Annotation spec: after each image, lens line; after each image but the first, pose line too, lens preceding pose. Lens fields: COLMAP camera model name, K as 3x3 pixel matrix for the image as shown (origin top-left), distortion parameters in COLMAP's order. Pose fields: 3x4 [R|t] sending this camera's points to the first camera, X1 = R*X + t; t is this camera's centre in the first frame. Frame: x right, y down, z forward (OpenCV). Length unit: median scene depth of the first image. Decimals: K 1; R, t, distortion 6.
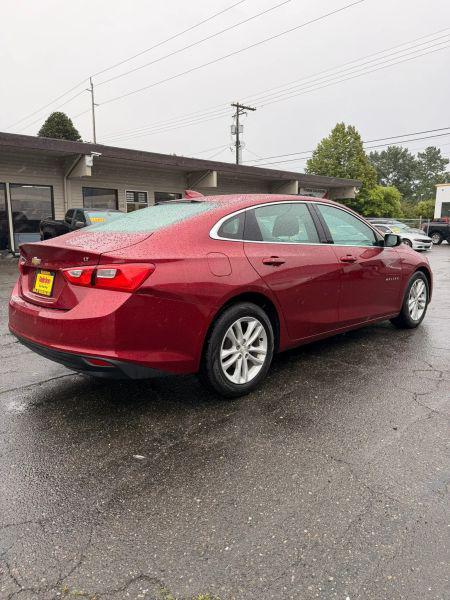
lens RADIAL K [[467.1, 0, 225.0], [0, 467.1, 300.0], [0, 0, 1]] dist [0.007303, 0.000164]
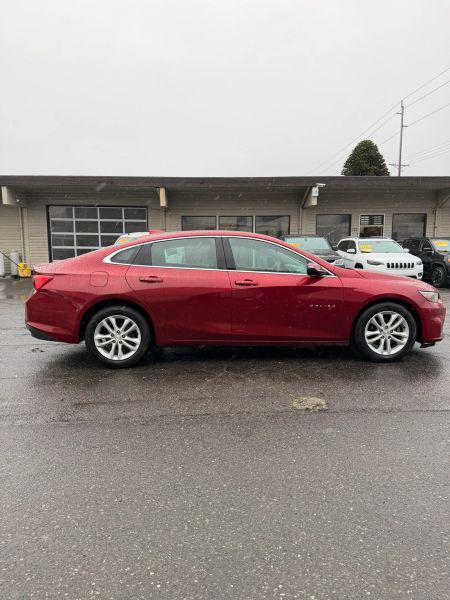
lens RADIAL K [[472.2, 0, 229.8], [0, 472.2, 305.8], [0, 0, 1]] dist [0.067115, -0.001830]
pose [[0.711968, 0.086992, -0.696802, 1.166302], [-0.107310, 0.994120, 0.014465, -0.046954], [0.693964, 0.064475, 0.717117, 0.130117]]
